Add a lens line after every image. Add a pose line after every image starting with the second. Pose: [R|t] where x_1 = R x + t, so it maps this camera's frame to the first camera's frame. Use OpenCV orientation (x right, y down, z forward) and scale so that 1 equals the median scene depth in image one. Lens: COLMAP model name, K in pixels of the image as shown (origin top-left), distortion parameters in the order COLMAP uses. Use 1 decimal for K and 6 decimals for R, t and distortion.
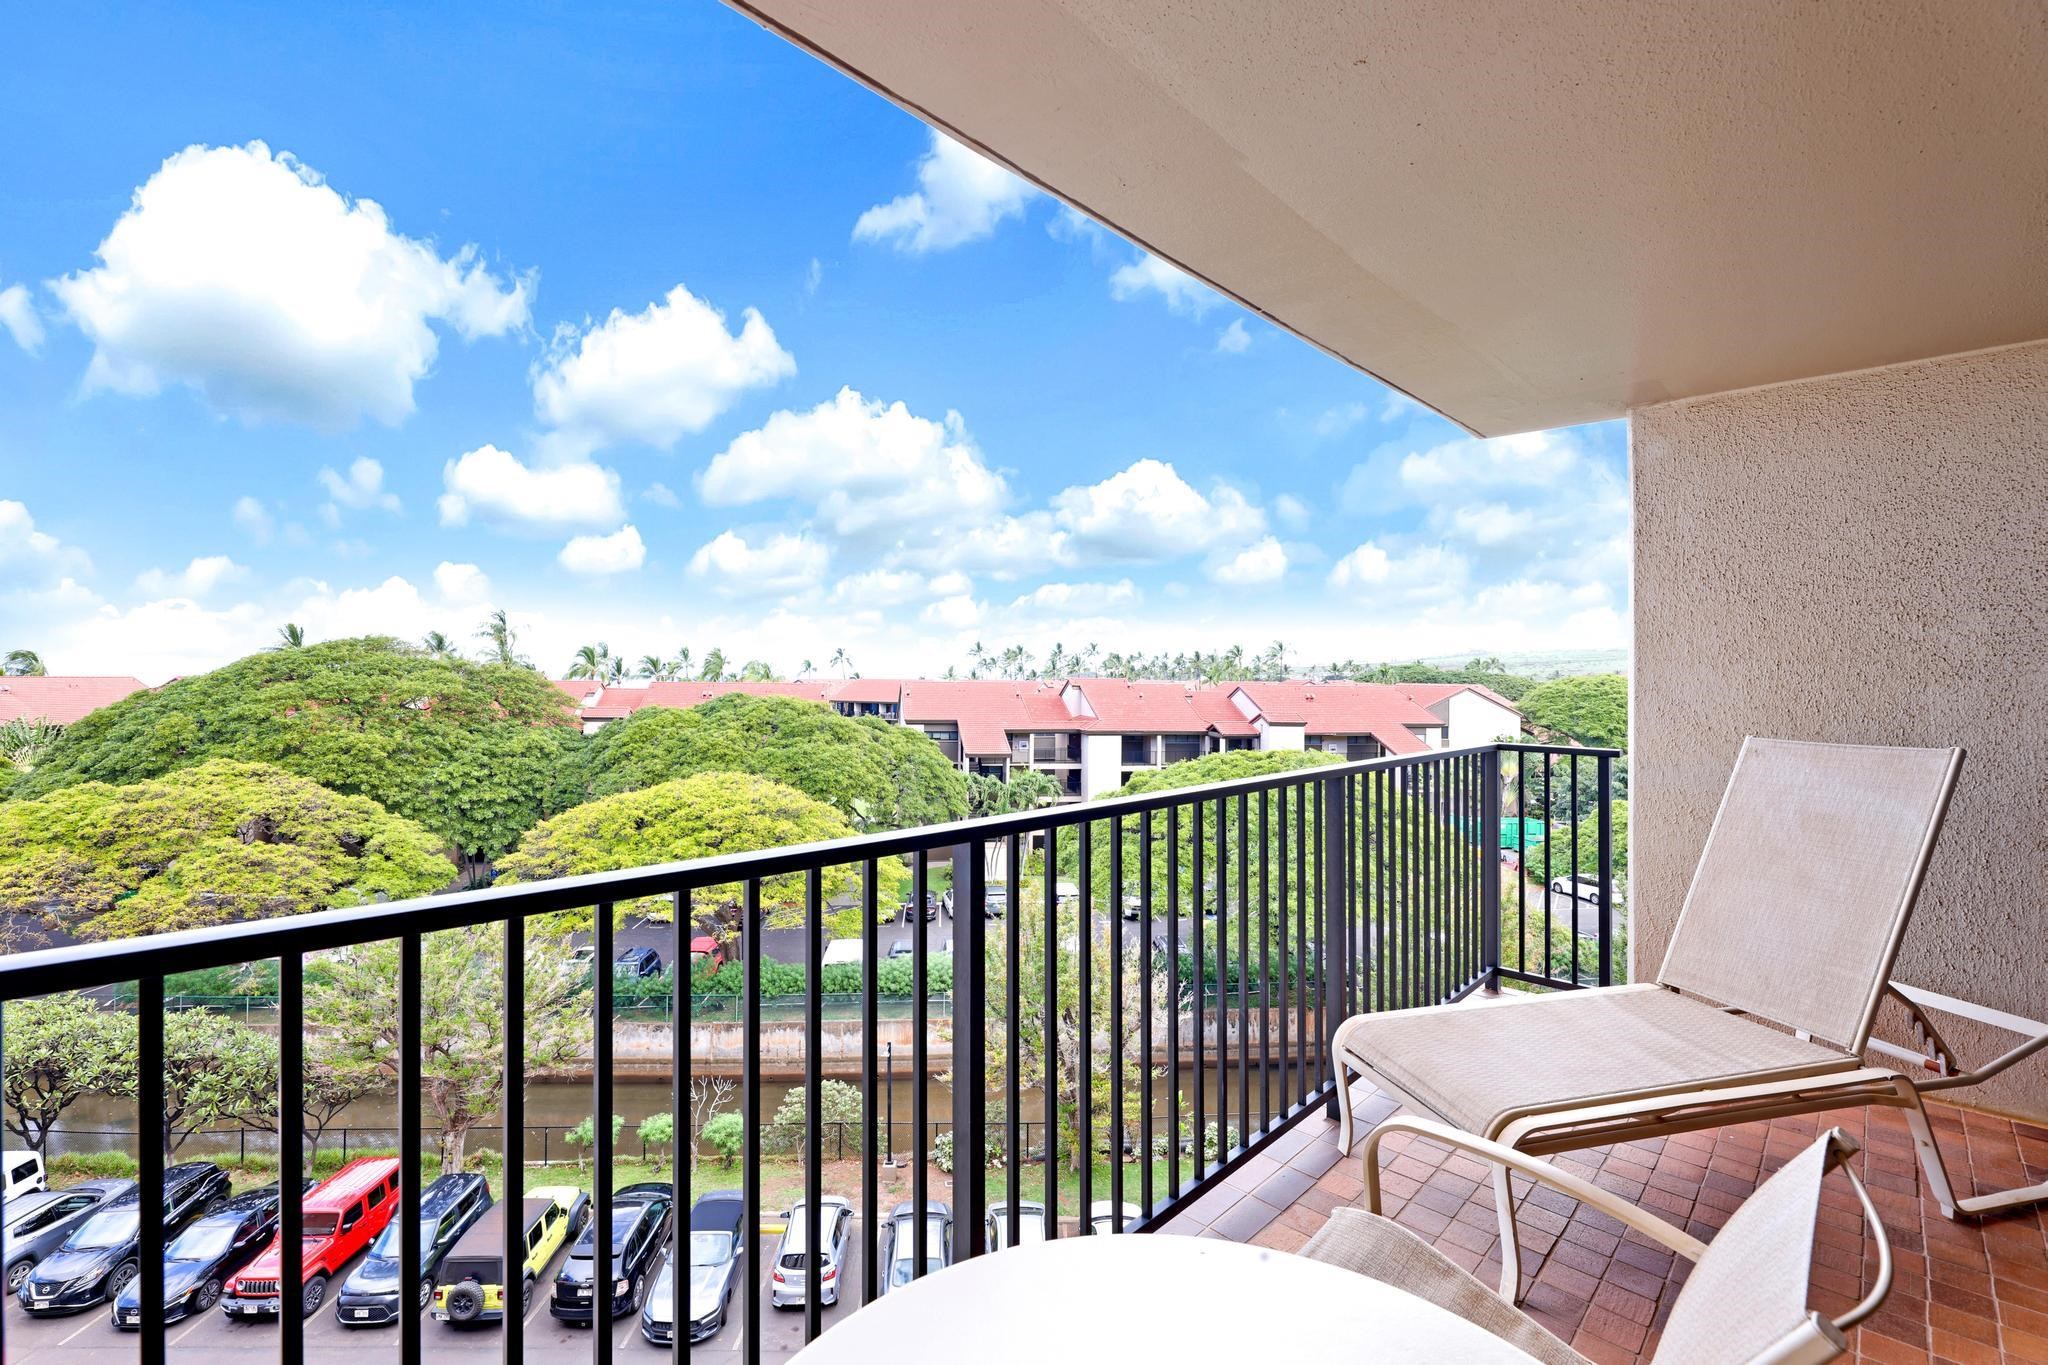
lens RADIAL K [[890.6, 0, 1013.5], [0, 890.6, 694.4], [0, 0, 1]] dist [0.000375, -0.000578]
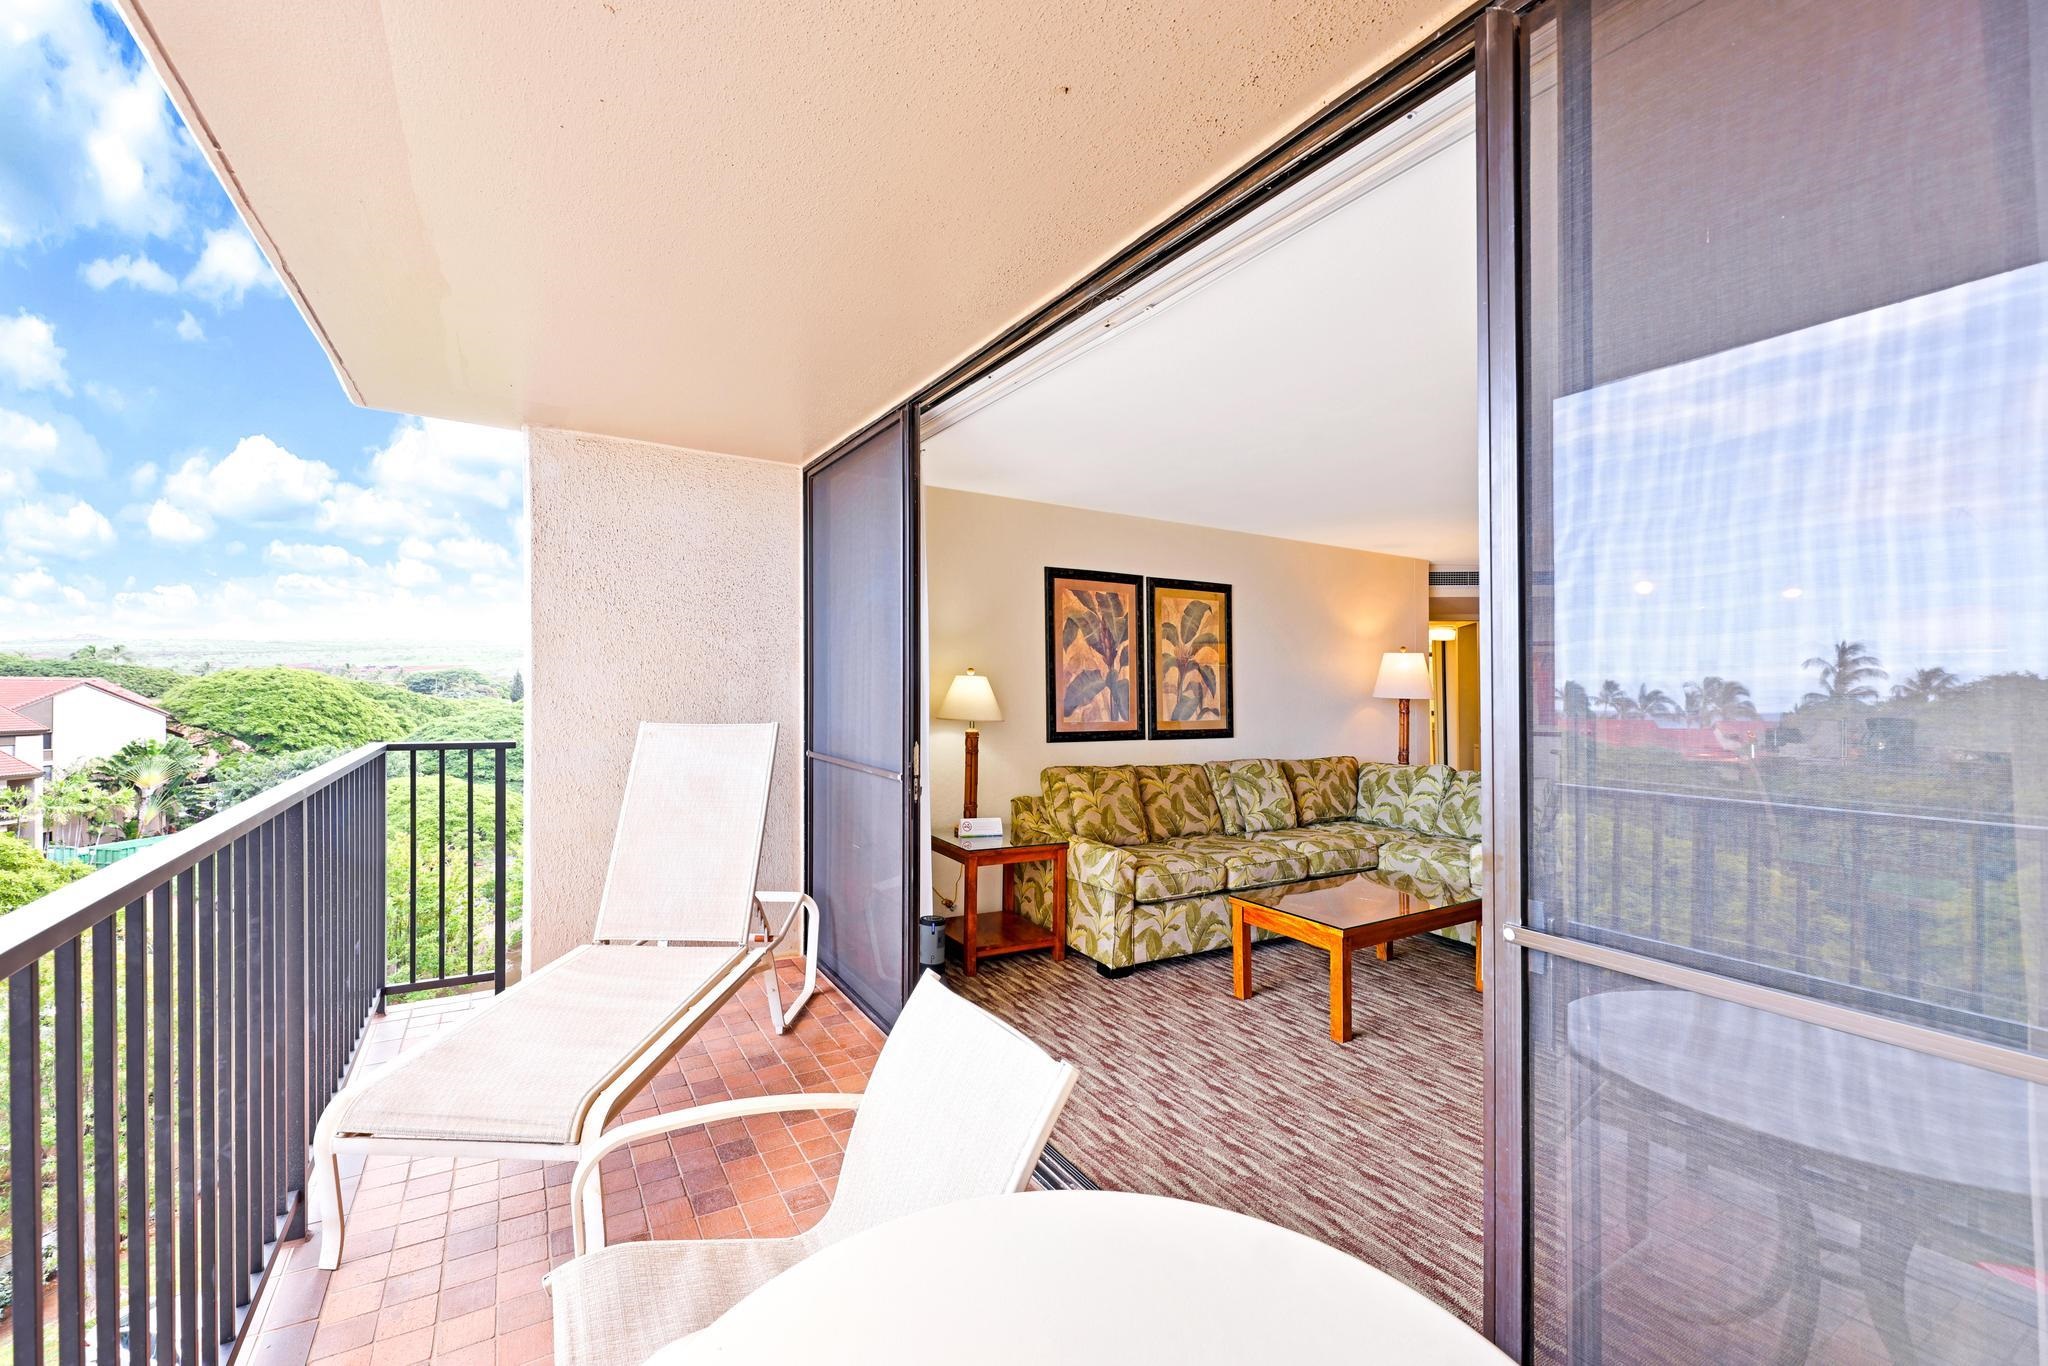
lens RADIAL K [[839.0, 0, 1020.1], [0, 839.0, 692.3], [0, 0, 1]] dist [0.017774, -0.000210]
pose [[0.261740, -0.014281, 0.965033, -0.153711], [0.009231, 0.999882, 0.012293, -0.003253], [-0.965094, 0.005690, 0.261841, 0.165397]]
